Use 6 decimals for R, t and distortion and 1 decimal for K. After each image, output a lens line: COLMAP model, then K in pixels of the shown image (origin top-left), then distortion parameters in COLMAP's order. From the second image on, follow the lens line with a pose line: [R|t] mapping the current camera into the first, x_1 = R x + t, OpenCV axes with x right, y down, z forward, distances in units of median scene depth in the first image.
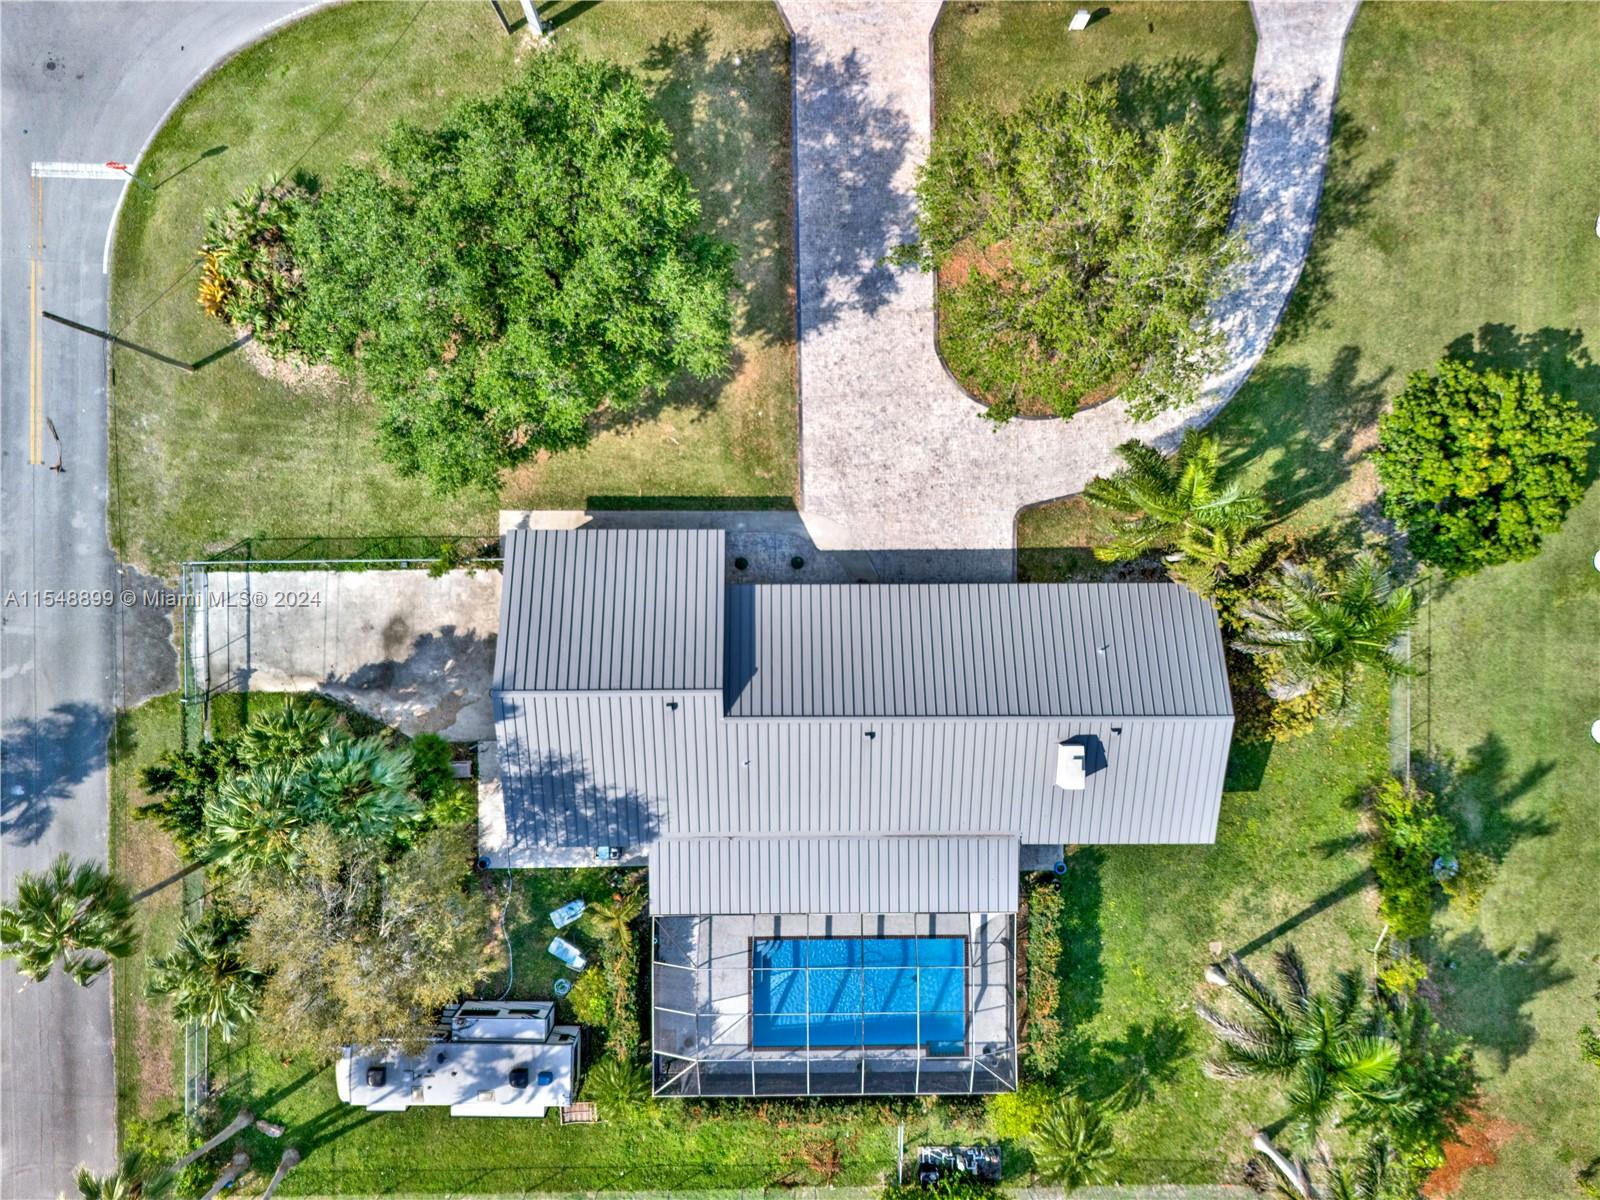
lens RADIAL K [[1218.0, 0, 800.0], [0, 1218.0, 600.0], [0, 0, 1]] dist [0.017427, -0.009491]
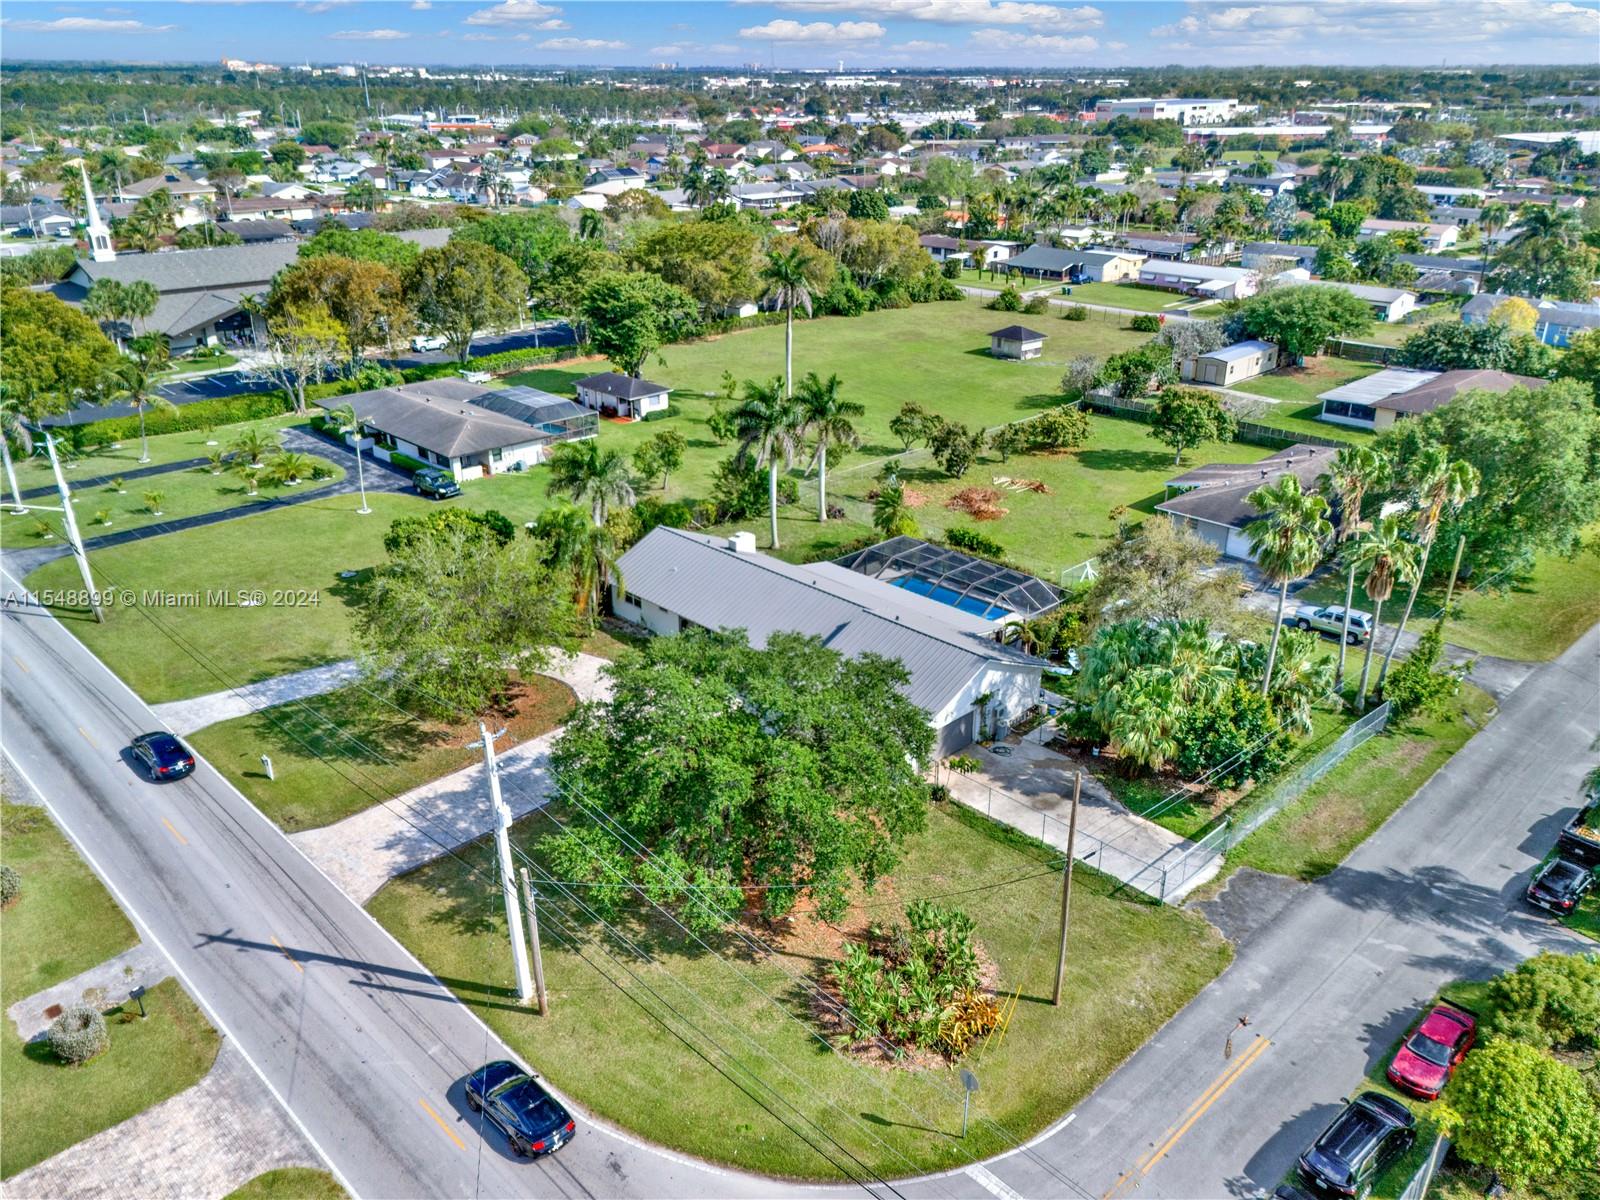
lens RADIAL K [[1223.8, 0, 794.3], [0, 1223.8, 597.4], [0, 0, 1]] dist [0.082654, -0.096542]
pose [[-0.696278, -0.297729, 0.653111, -0.864431], [0.717771, -0.286989, 0.634383, -0.817554], [-0.001439, 0.910492, 0.413525, 0.343132]]
